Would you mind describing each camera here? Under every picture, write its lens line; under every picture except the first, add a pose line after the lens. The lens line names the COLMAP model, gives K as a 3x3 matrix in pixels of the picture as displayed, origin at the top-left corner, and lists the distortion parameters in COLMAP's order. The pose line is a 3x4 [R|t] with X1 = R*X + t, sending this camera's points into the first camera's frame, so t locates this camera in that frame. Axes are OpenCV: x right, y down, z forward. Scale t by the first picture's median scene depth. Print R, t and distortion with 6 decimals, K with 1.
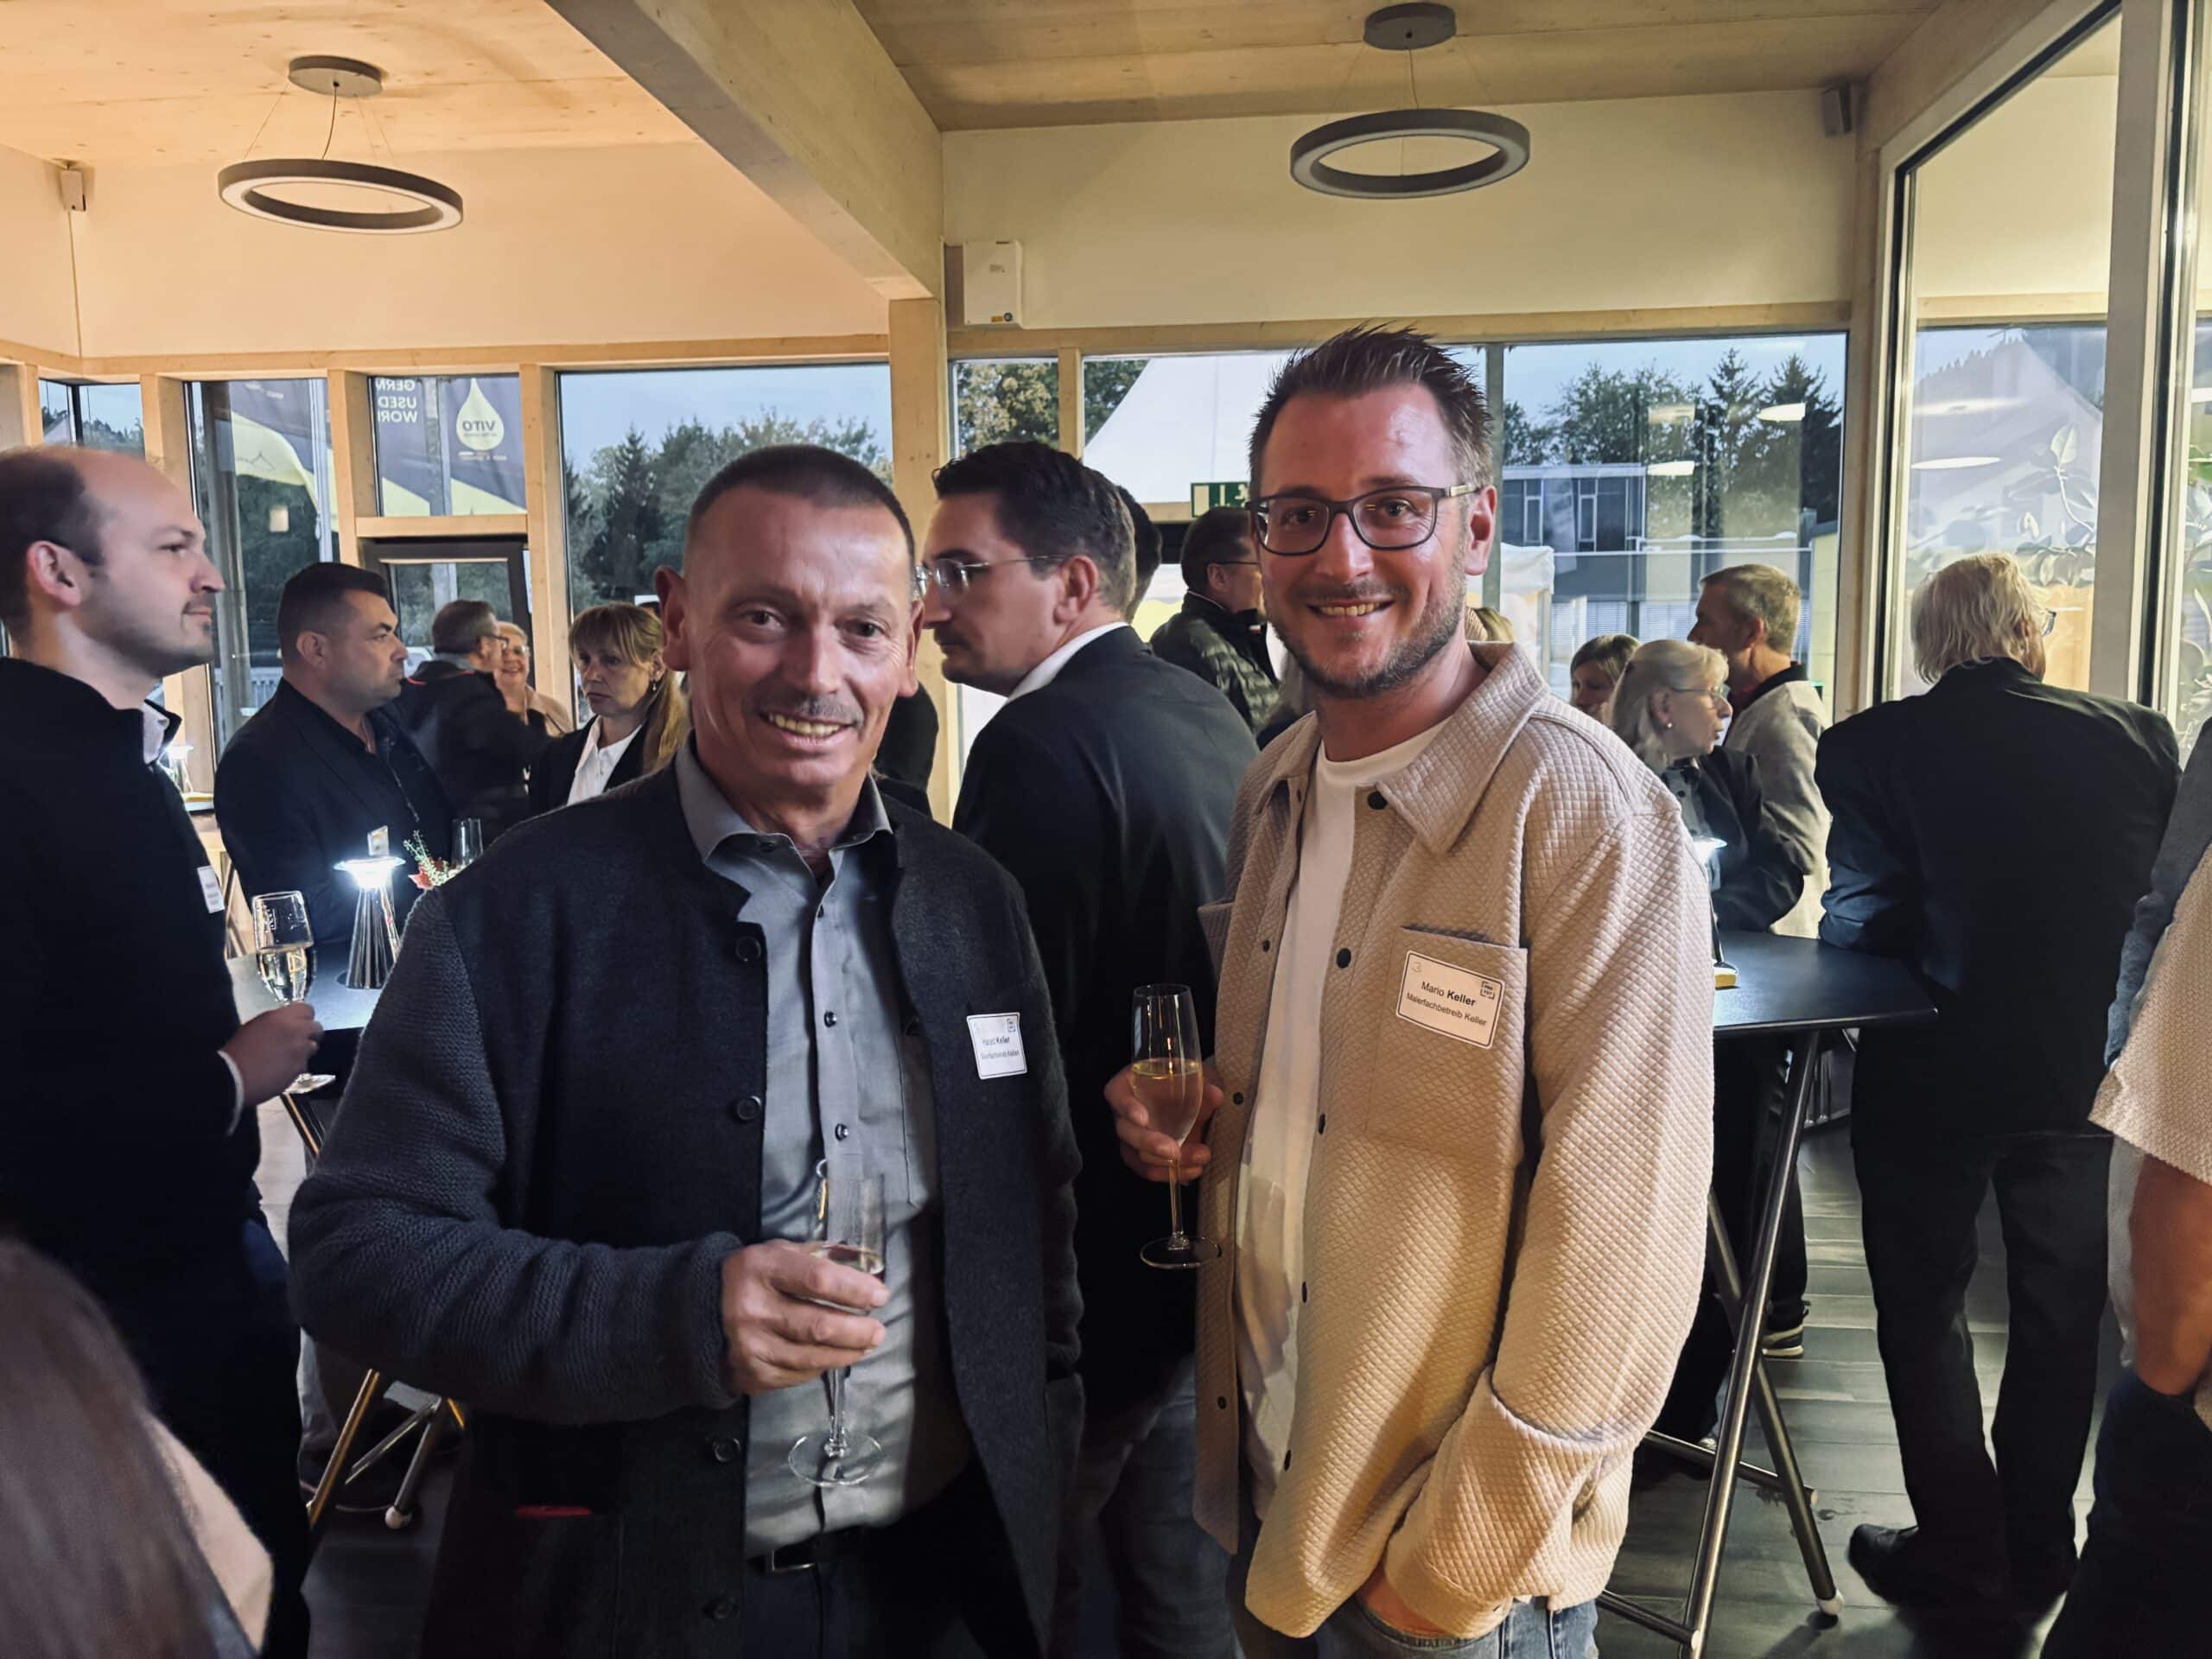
lens RADIAL K [[1653.8, 0, 1107.1], [0, 1653.8, 837.2], [0, 0, 1]] dist [0.042113, -0.054364]
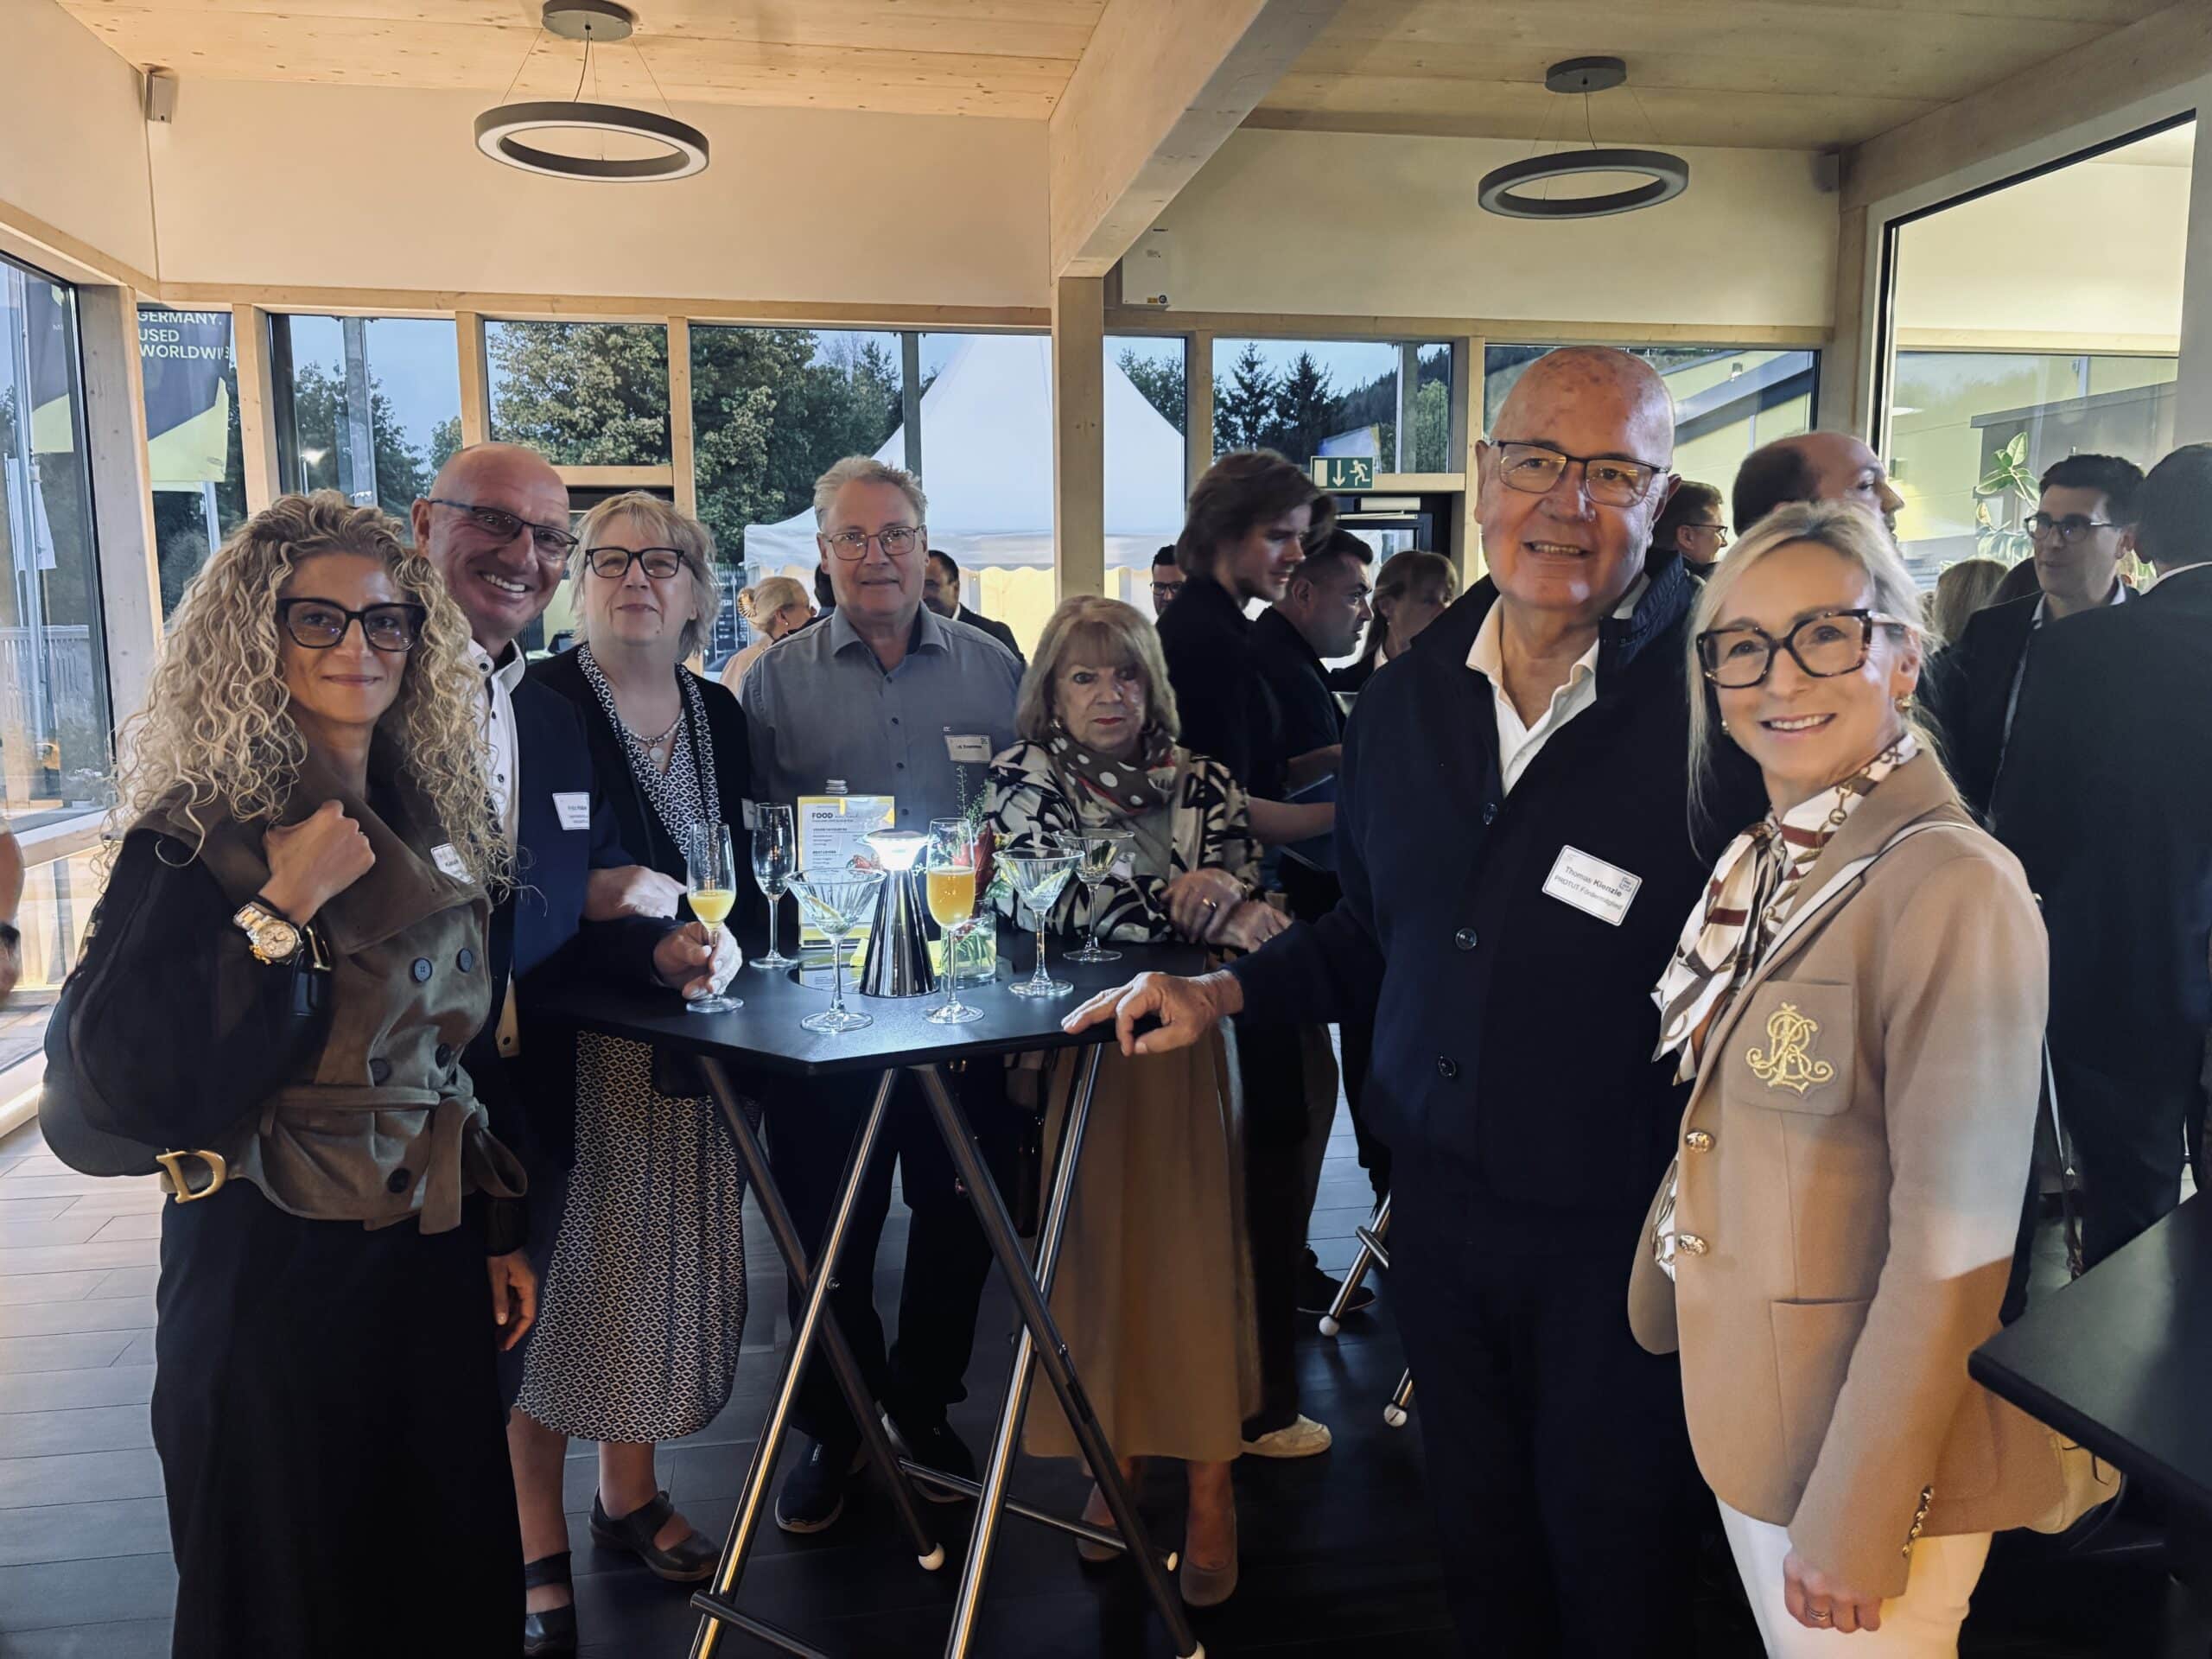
lens RADIAL K [[1653.8, 0, 1103.3], [0, 1653.8, 829.7], [0, 0, 1]] dist [0.042113, -0.054364]
pose [[0.960988, -0.029256, 0.275037, -0.381383], [0.026122, 0.999545, 0.015050, 0.015991], [-0.275352, -0.007279, 0.961316, -0.034984]]
